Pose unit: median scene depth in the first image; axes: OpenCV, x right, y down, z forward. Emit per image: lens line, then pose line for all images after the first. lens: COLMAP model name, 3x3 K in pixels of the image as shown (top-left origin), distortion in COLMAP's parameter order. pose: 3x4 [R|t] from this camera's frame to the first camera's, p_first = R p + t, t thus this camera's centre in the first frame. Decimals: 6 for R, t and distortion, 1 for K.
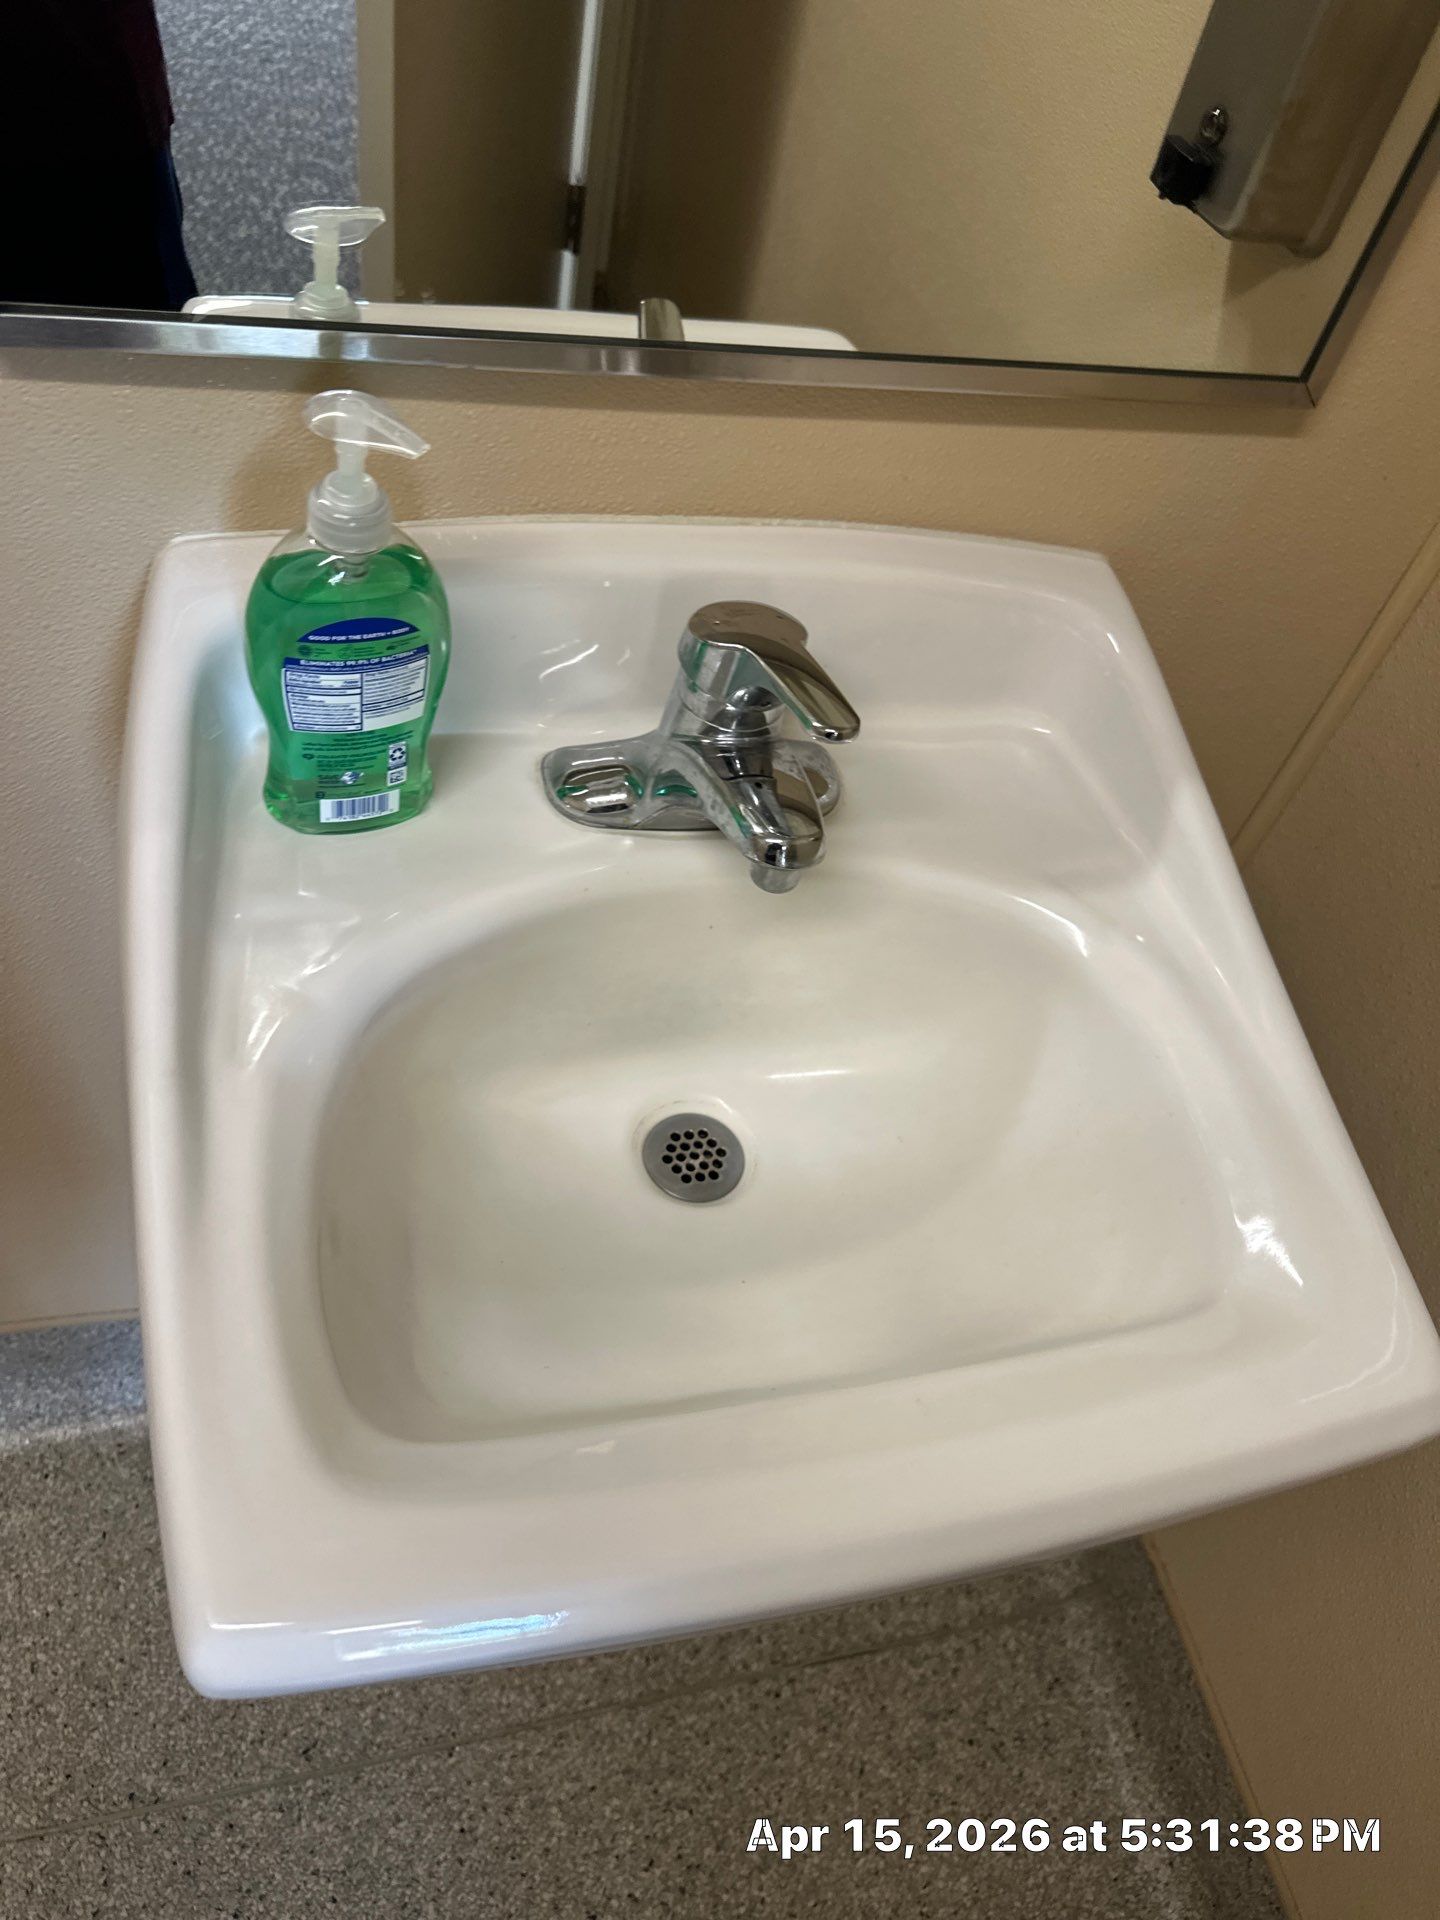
lens RADIAL K [[1346.6, 0, 721.7], [0, 1346.6, 961.9], [0, 0, 1]] dist [0.042491, -0.023921]
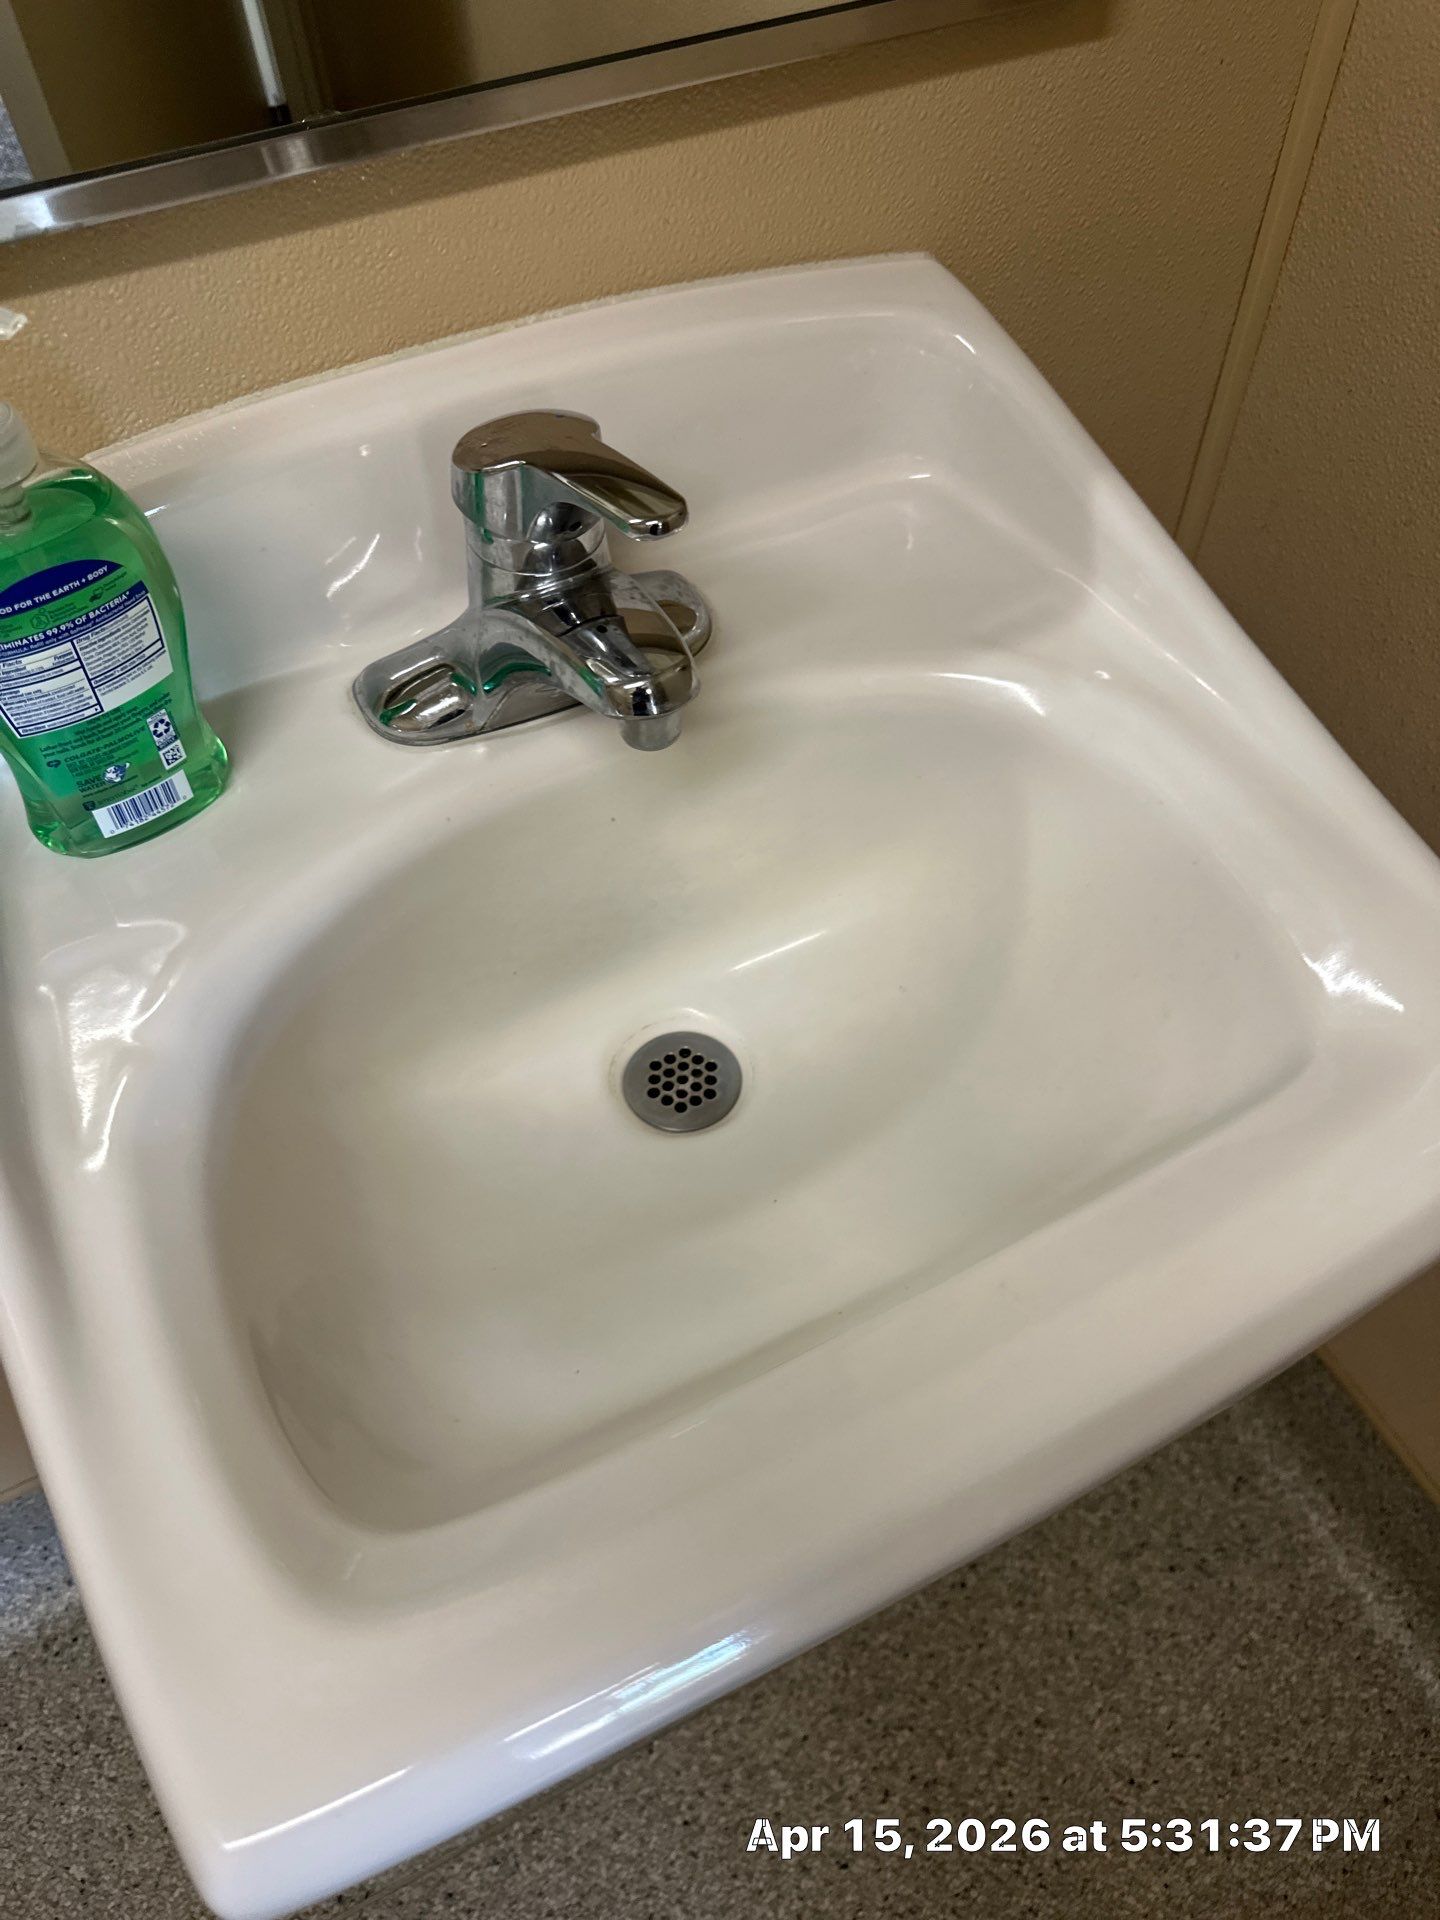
lens RADIAL K [[1414.5, 0, 717.6], [0, 1414.5, 958.6], [0, 0, 1]] dist [0.040524, -0.046799]
pose [[0.951732, -0.306929, 0.001070, 0.024738], [0.306153, 0.949563, 0.067830, 0.015873], [-0.021835, -0.064228, 0.997696, 0.101207]]
